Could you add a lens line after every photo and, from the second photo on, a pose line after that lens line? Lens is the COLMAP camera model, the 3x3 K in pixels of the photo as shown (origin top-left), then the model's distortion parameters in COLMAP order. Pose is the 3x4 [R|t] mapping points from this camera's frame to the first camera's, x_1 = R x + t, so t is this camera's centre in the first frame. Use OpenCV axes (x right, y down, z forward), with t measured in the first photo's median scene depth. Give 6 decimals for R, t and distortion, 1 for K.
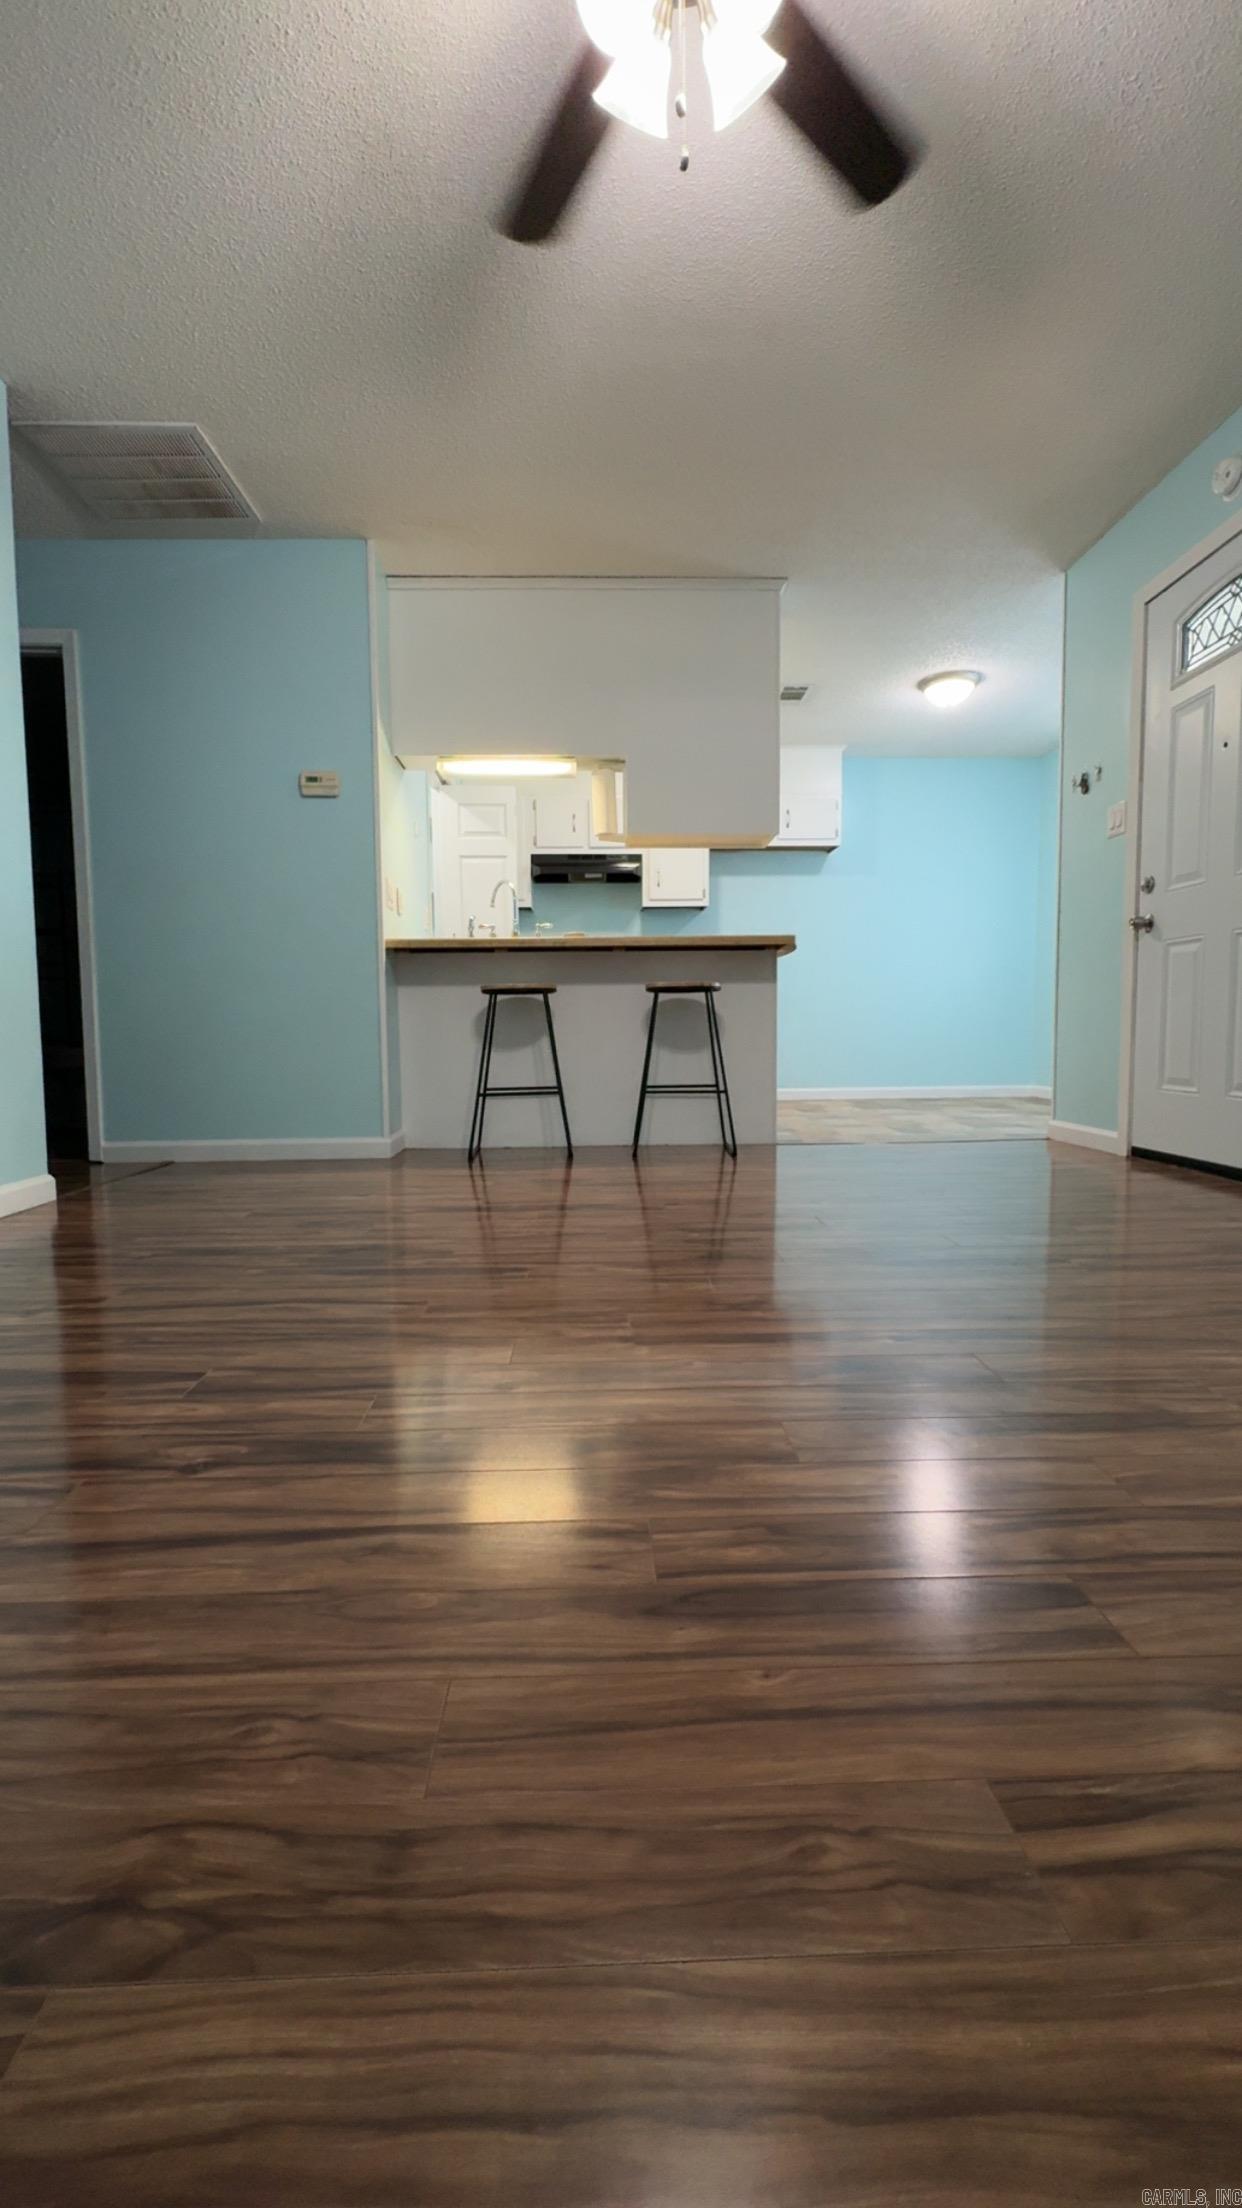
lens RADIAL K [[940.8, 0, 621.0], [0, 940.8, 1104.0], [0, 0, 1]] dist [0.003285, -0.000156]
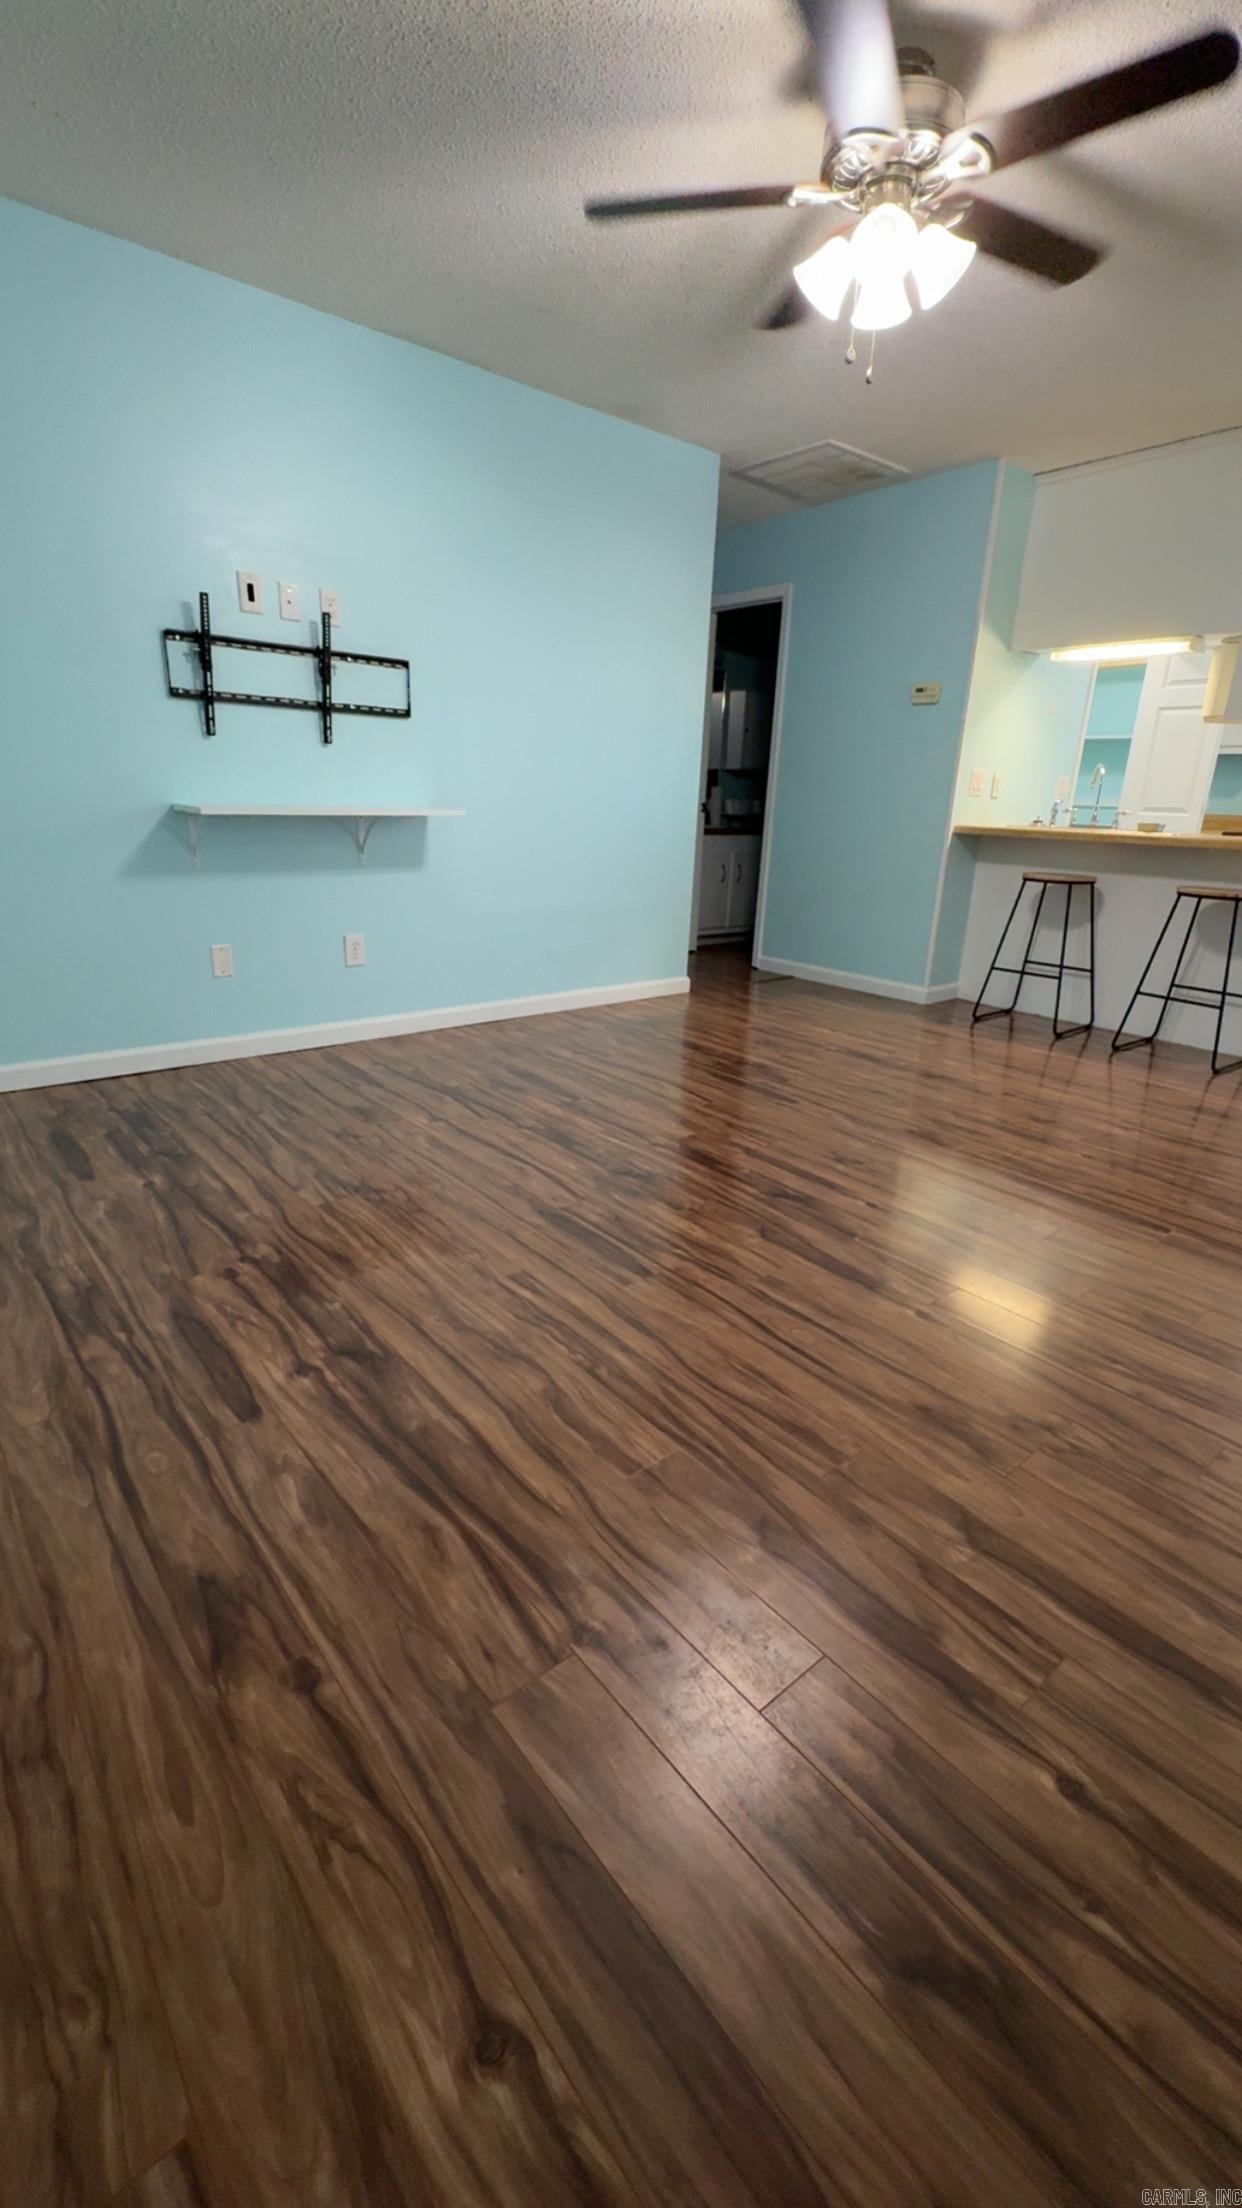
lens RADIAL K [[940.8, 0, 621.0], [0, 940.8, 1104.0], [0, 0, 1]] dist [0.003285, -0.000156]
pose [[0.613276, 0.283758, -0.737139, 0.491576], [-0.108931, 0.954709, 0.276884, -0.126950], [0.782321, -0.089509, 0.616410, -0.110637]]
